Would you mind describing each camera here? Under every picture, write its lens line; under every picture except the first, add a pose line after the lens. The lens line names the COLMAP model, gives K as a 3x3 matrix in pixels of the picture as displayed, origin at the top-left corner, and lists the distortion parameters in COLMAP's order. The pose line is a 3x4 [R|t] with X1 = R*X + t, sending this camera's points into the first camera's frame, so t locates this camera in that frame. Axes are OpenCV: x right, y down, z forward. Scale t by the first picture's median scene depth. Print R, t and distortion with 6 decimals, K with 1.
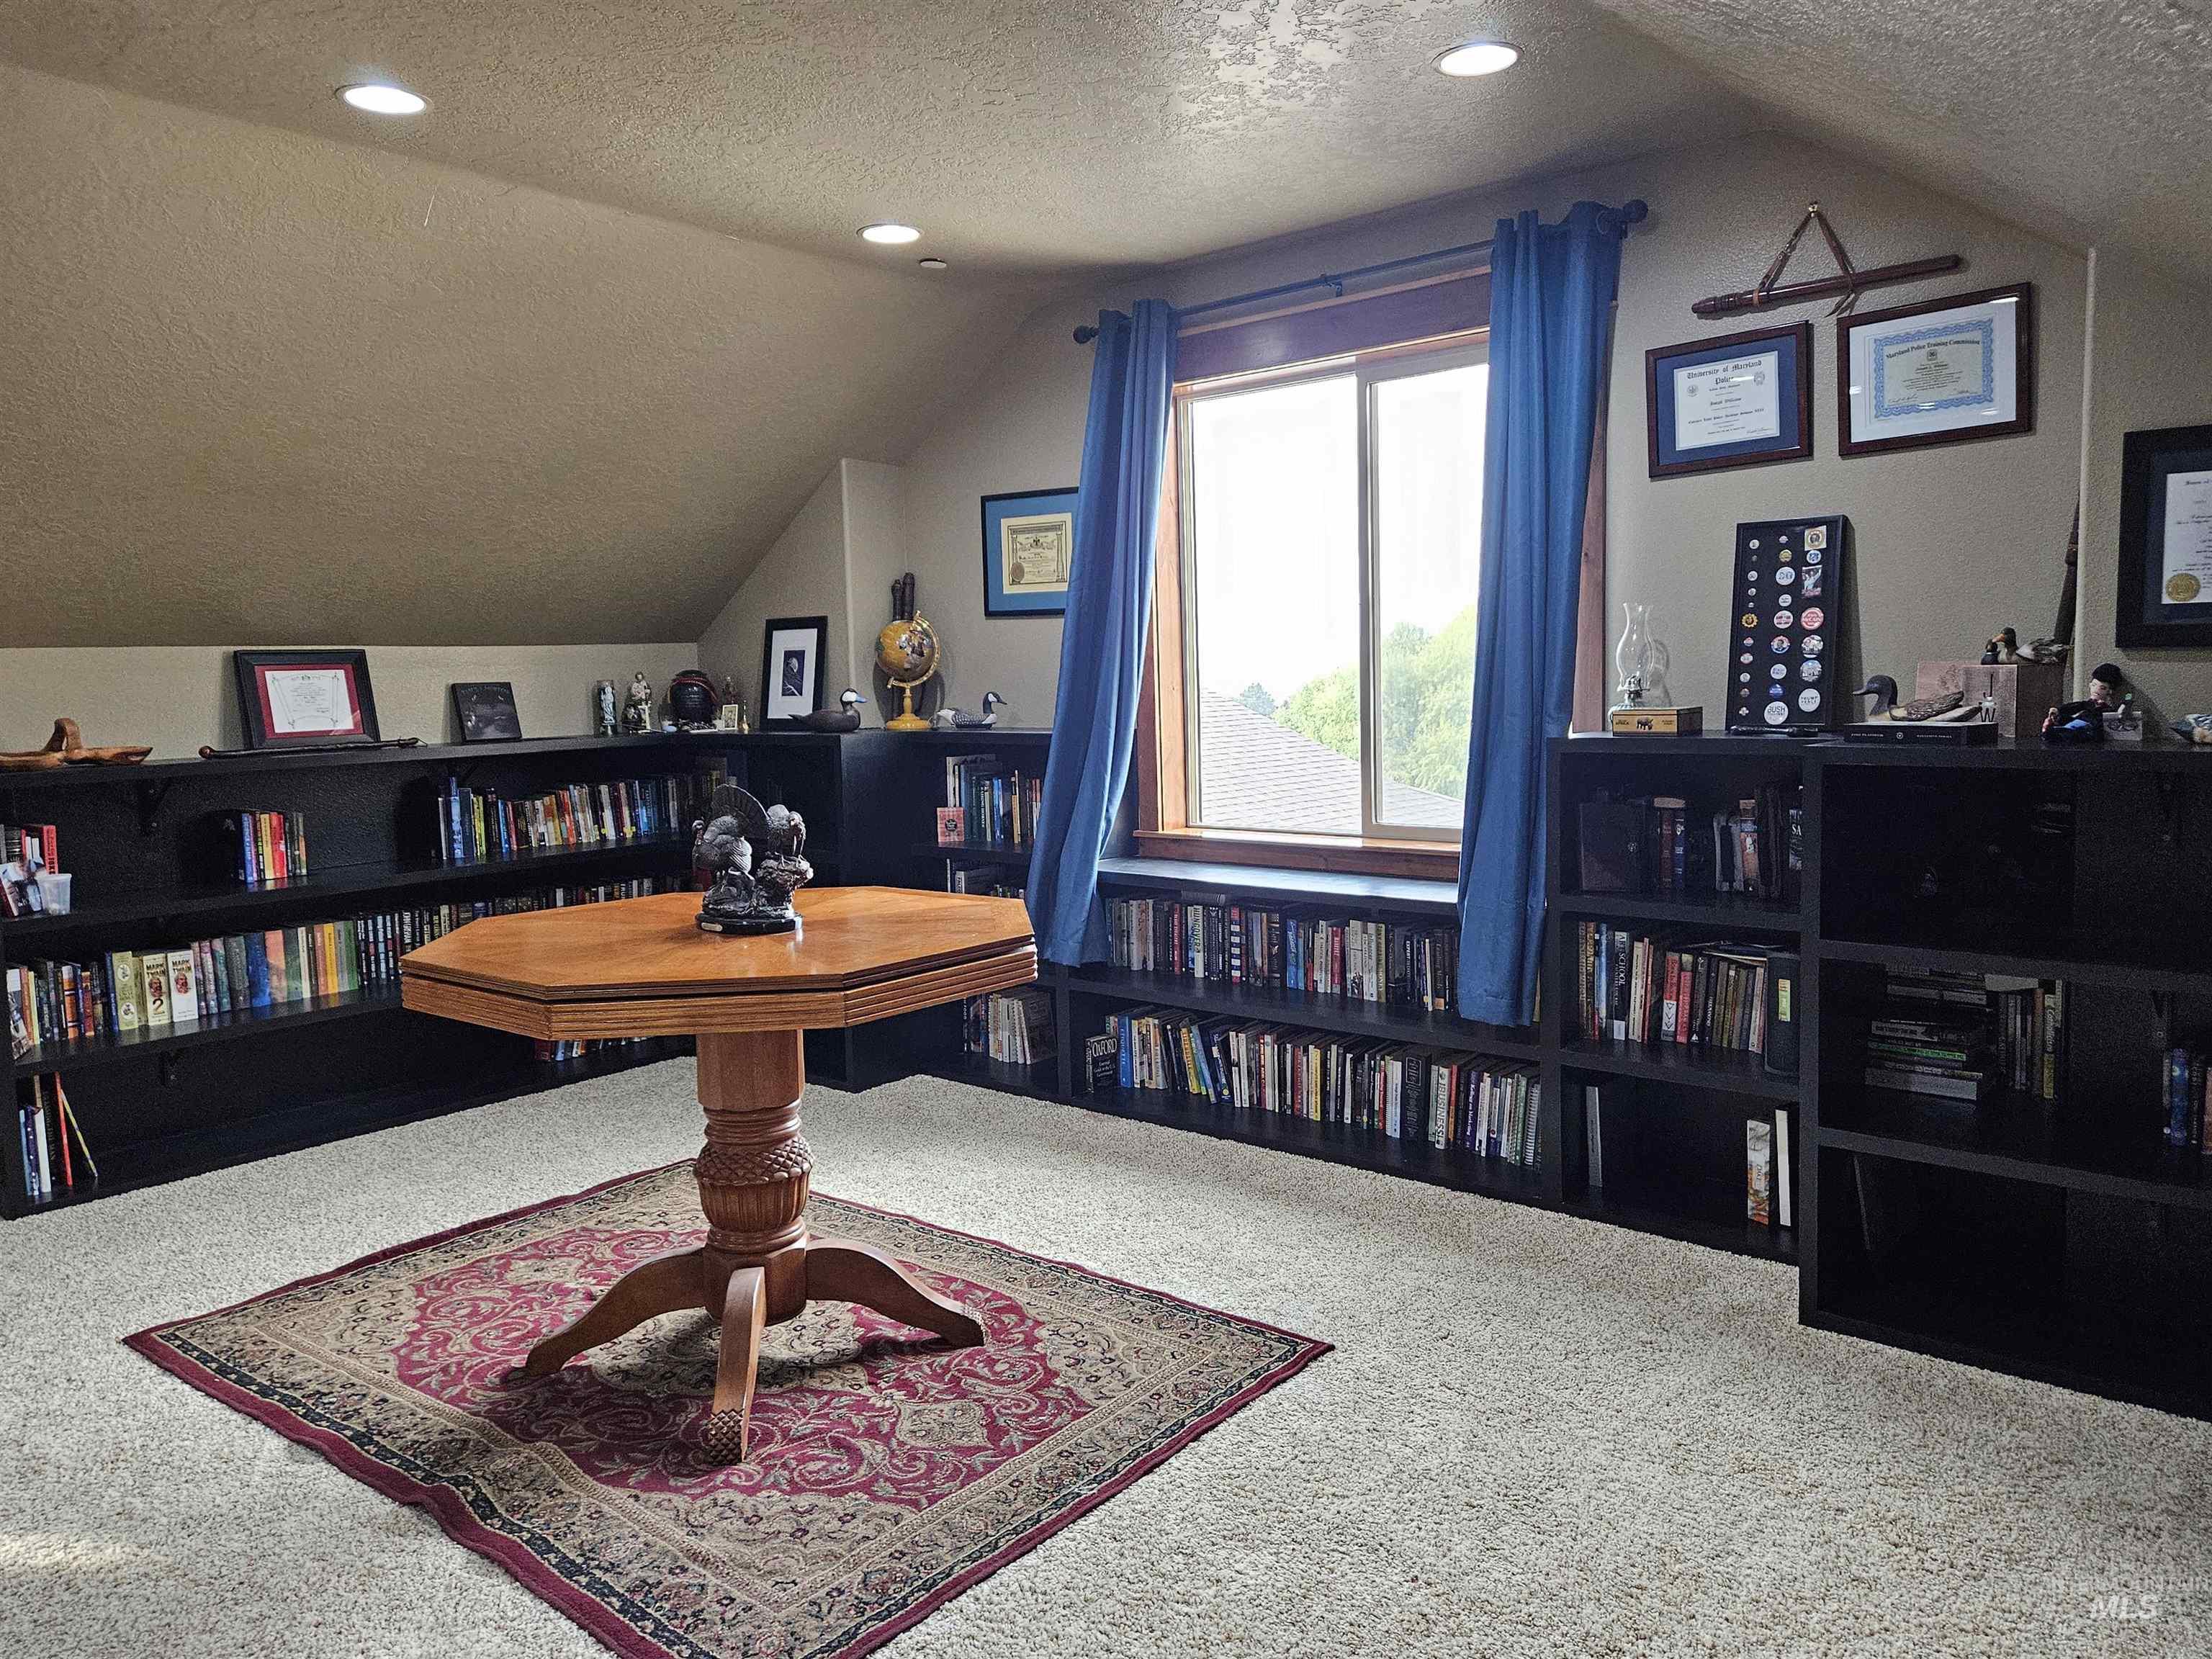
lens RADIAL K [[1550.3, 0, 1111.2], [0, 1550.3, 797.6], [0, 0, 1]] dist [0.076426, -0.067984]
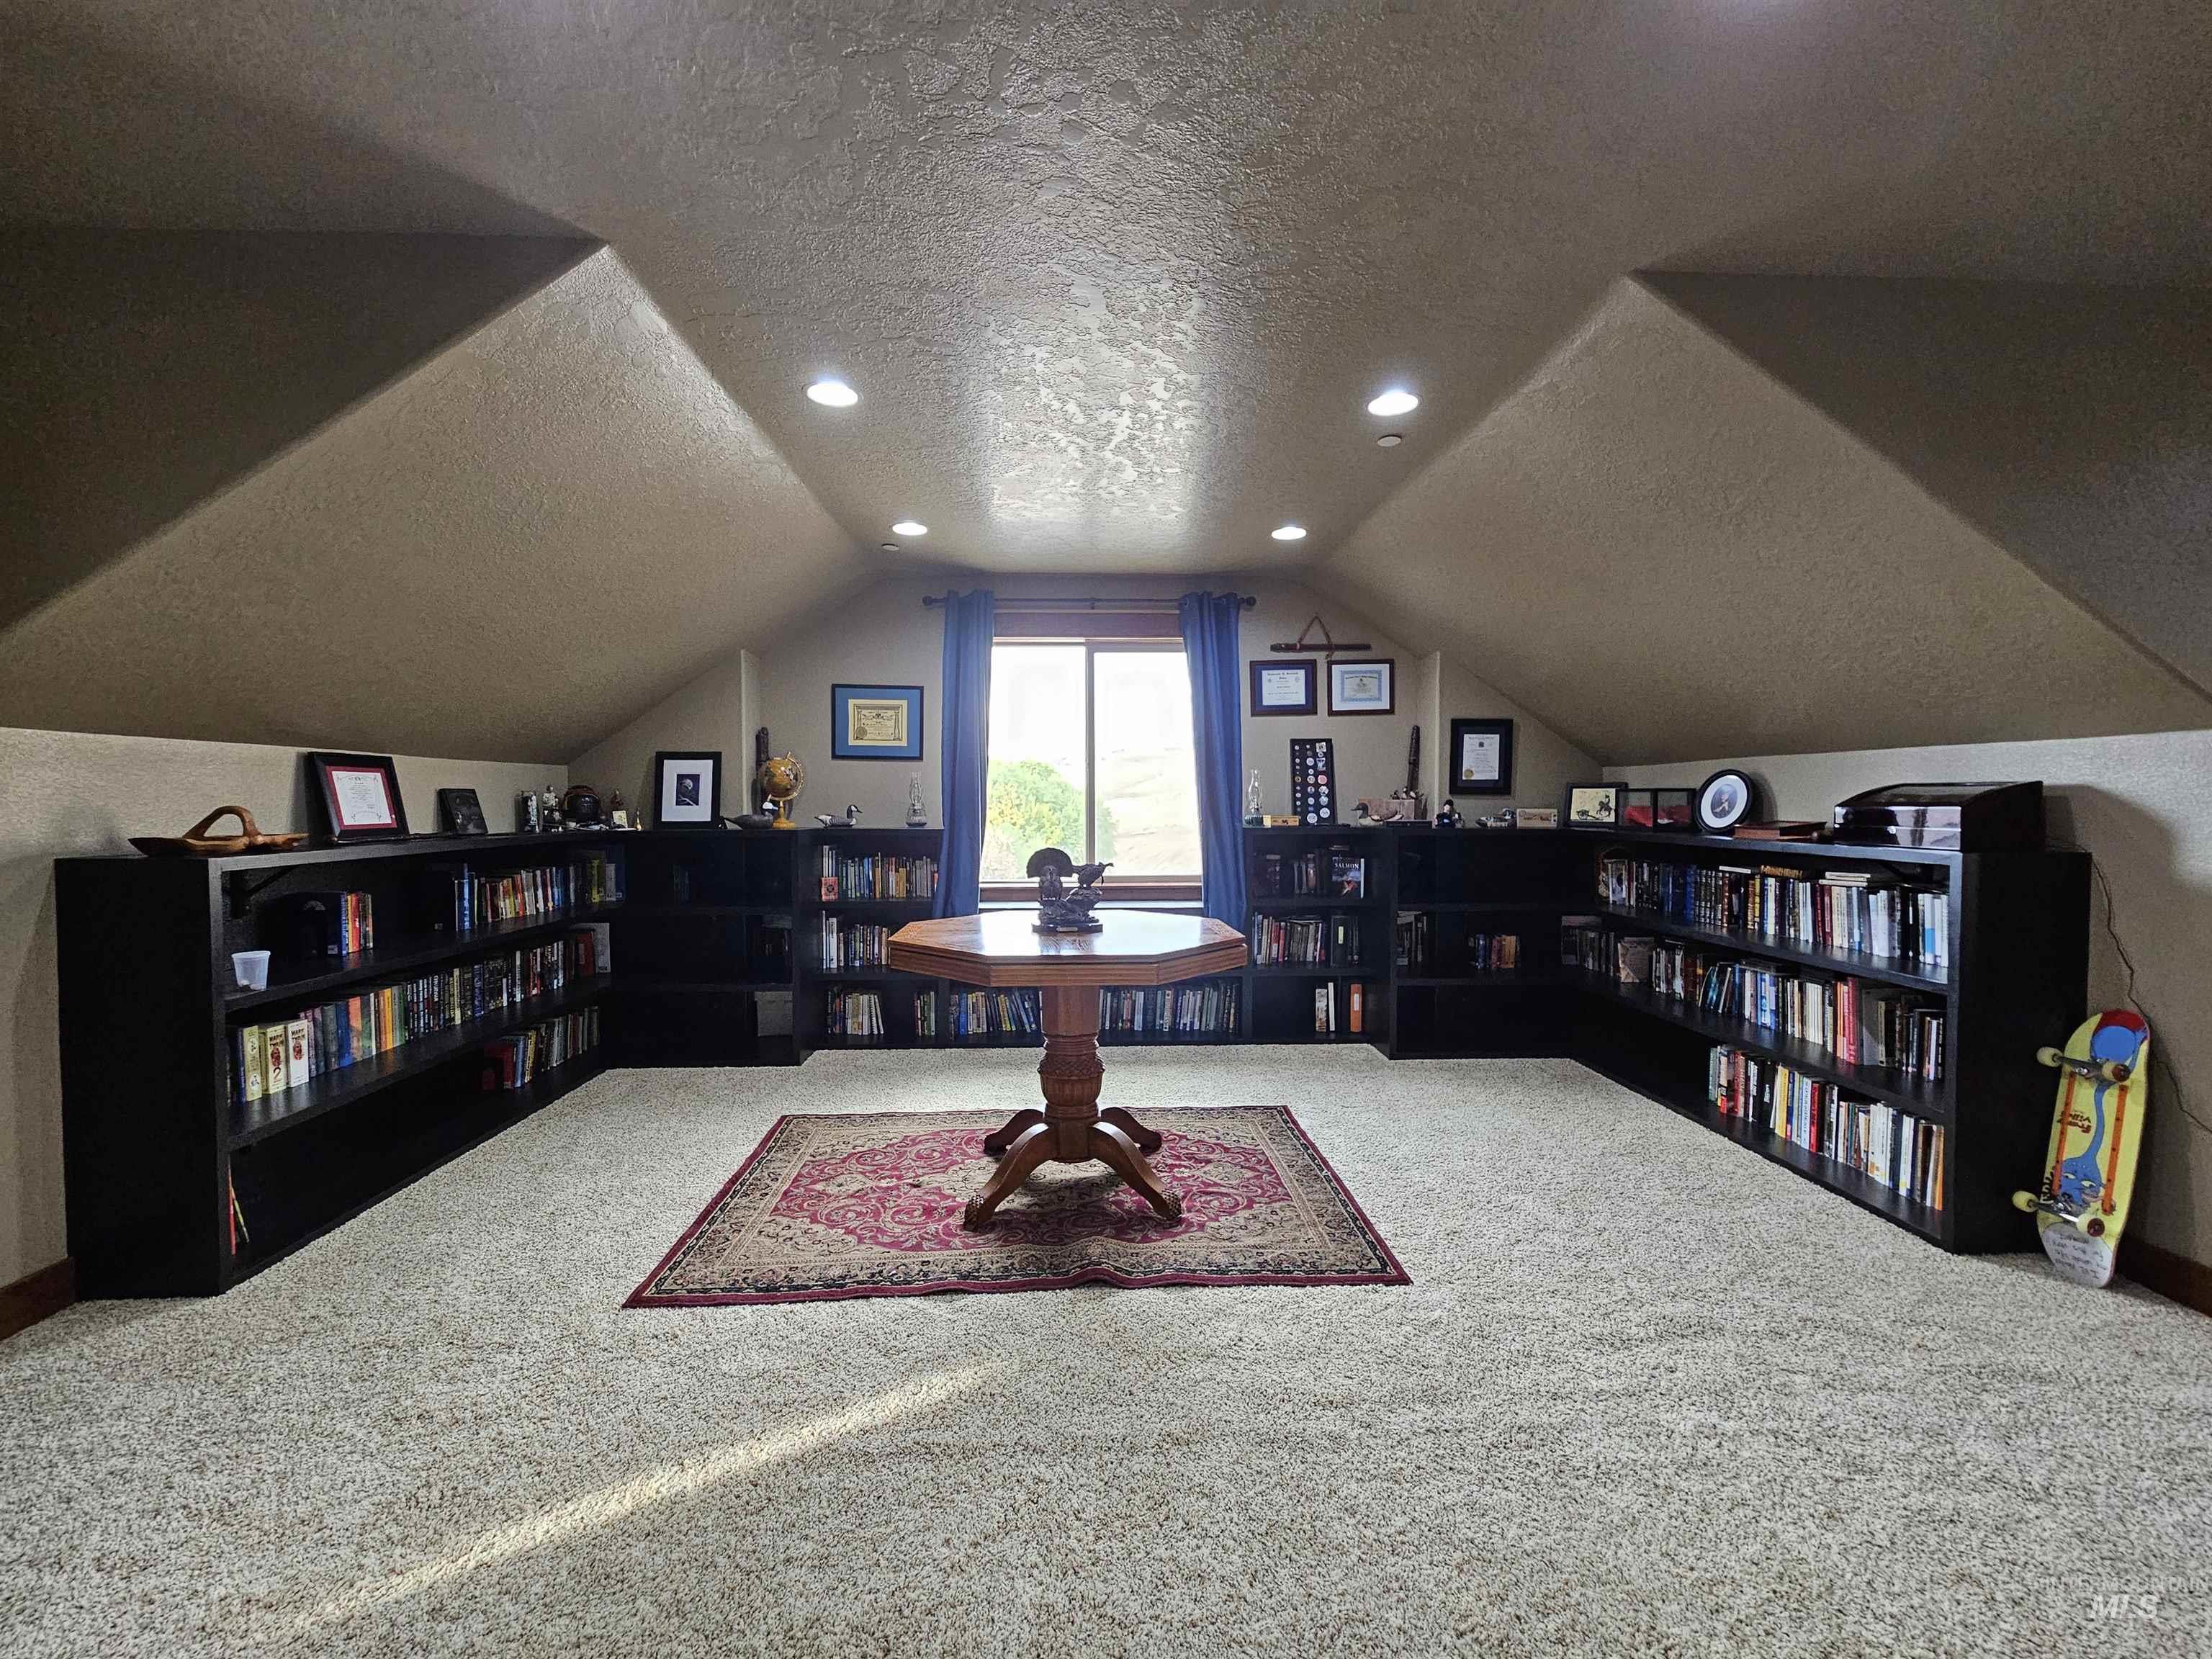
lens RADIAL K [[896.3, 0, 1106.0], [0, 896.3, 829.5], [0, 0, 1]] dist [-0.000283, 0.000049]
pose [[0.743528, 0.005997, 0.668678, -0.633493], [0.037654, 0.997998, -0.050819, 0.018712], [-0.667644, 0.062963, 0.741813, 0.167933]]
